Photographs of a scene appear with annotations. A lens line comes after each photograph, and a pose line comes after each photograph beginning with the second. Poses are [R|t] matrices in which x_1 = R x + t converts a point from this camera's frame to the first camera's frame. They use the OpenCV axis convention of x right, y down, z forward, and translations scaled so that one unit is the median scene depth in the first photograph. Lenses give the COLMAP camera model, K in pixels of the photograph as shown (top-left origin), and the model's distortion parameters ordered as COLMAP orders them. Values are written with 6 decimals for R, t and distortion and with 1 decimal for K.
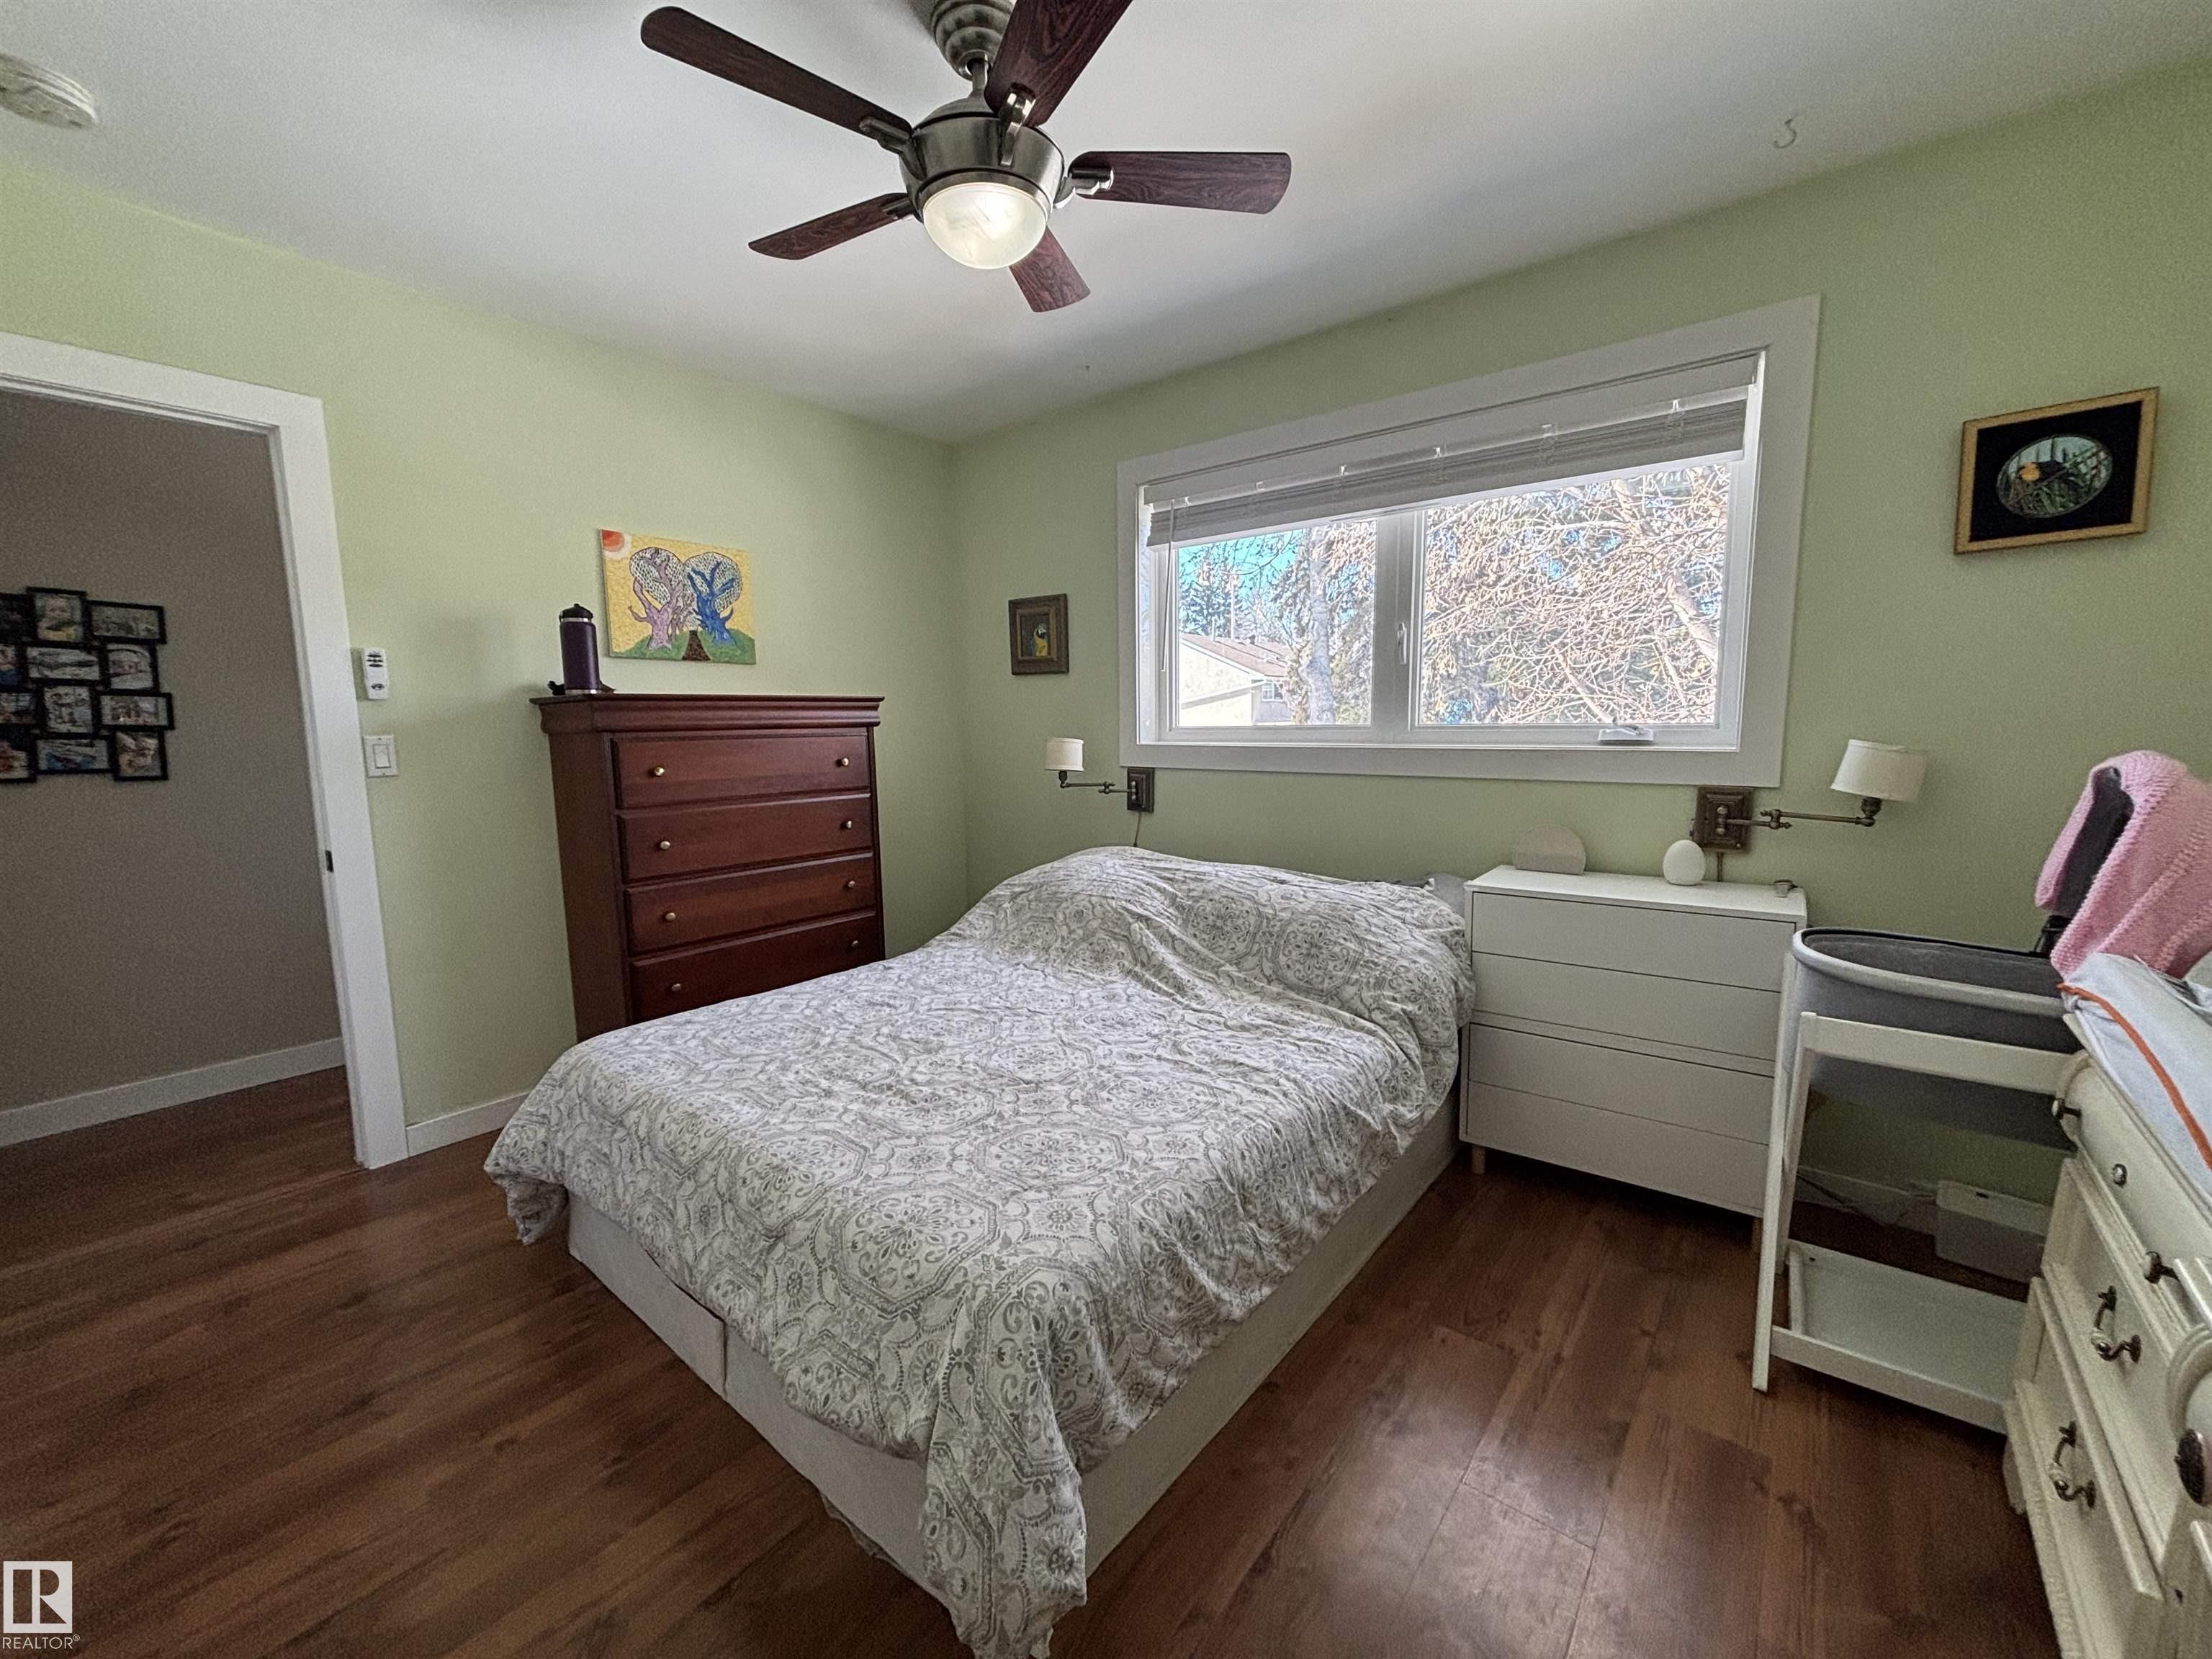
lens RADIAL K [[881.9, 0, 1101.8], [0, 881.9, 822.9], [0, 0, 1]] dist [-0.002801, 0.000441]
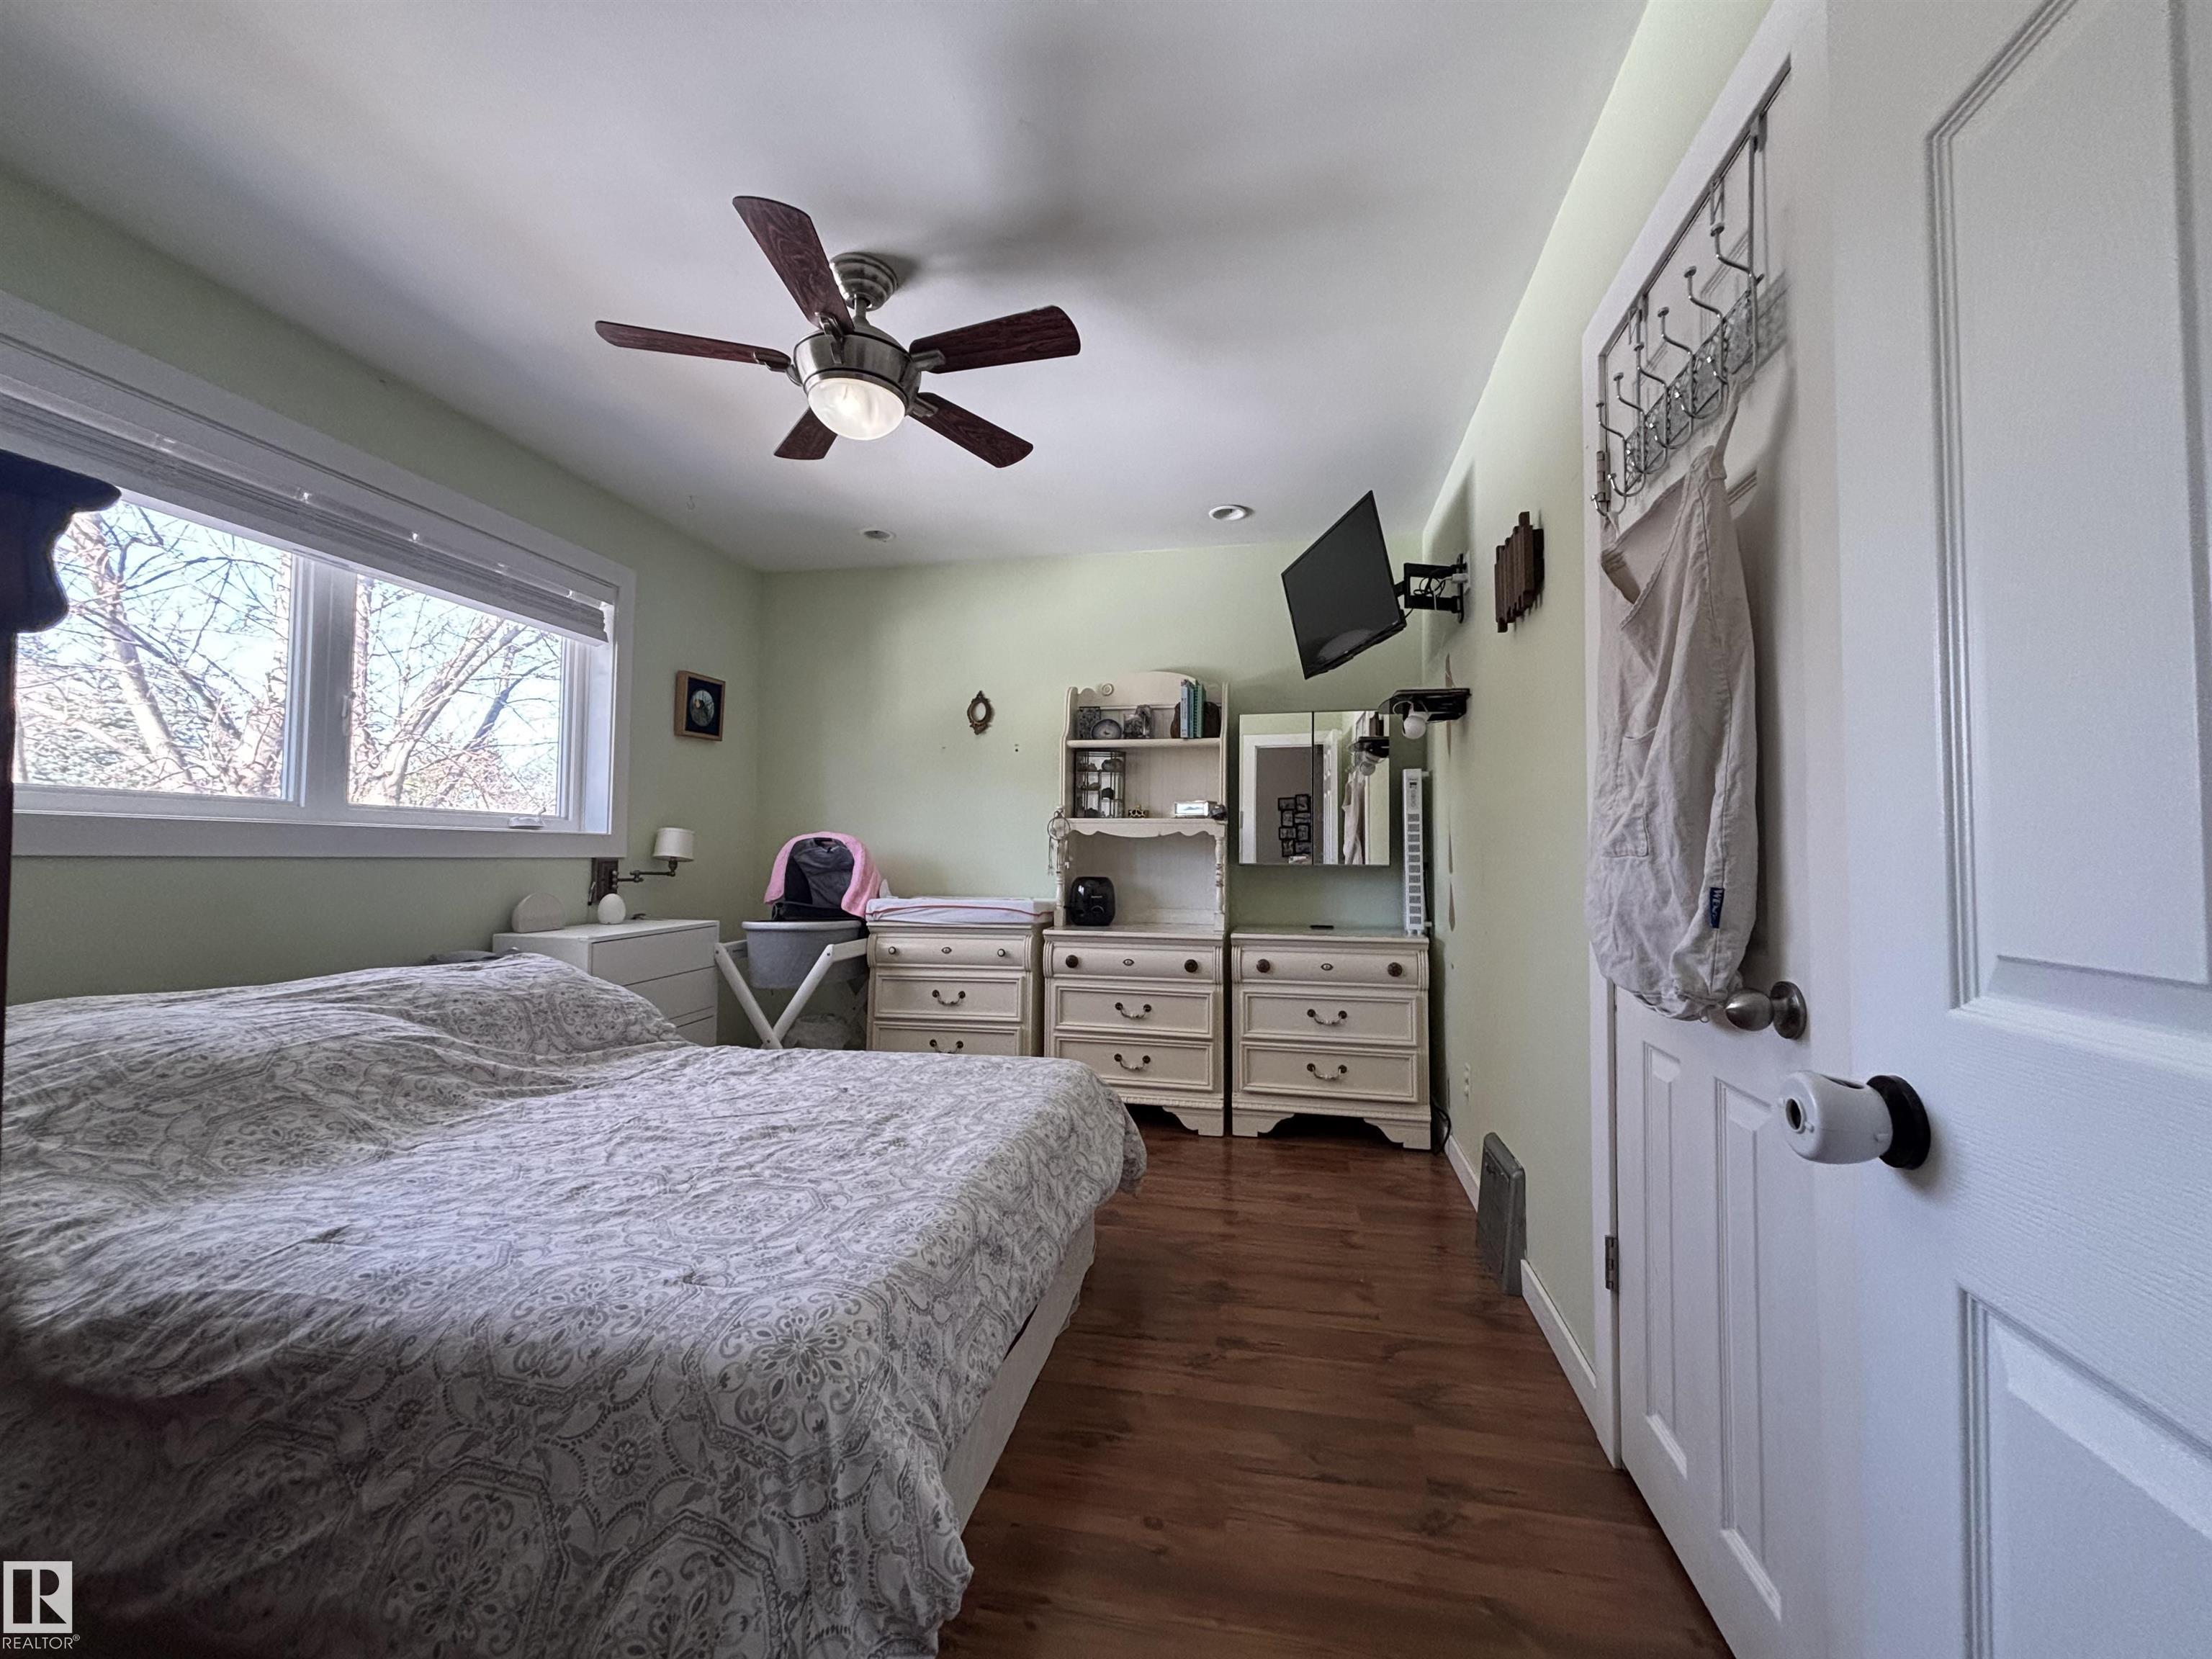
lens RADIAL K [[881.9, 0, 1102.9], [0, 881.9, 825.4], [0, 0, 1]] dist [-0.002801, 0.000441]
pose [[-0.465384, 0.038194, 0.884285, -1.125784], [0.102046, 0.994722, 0.010742, -0.029994], [-0.879207, 0.095237, -0.466825, 1.052413]]
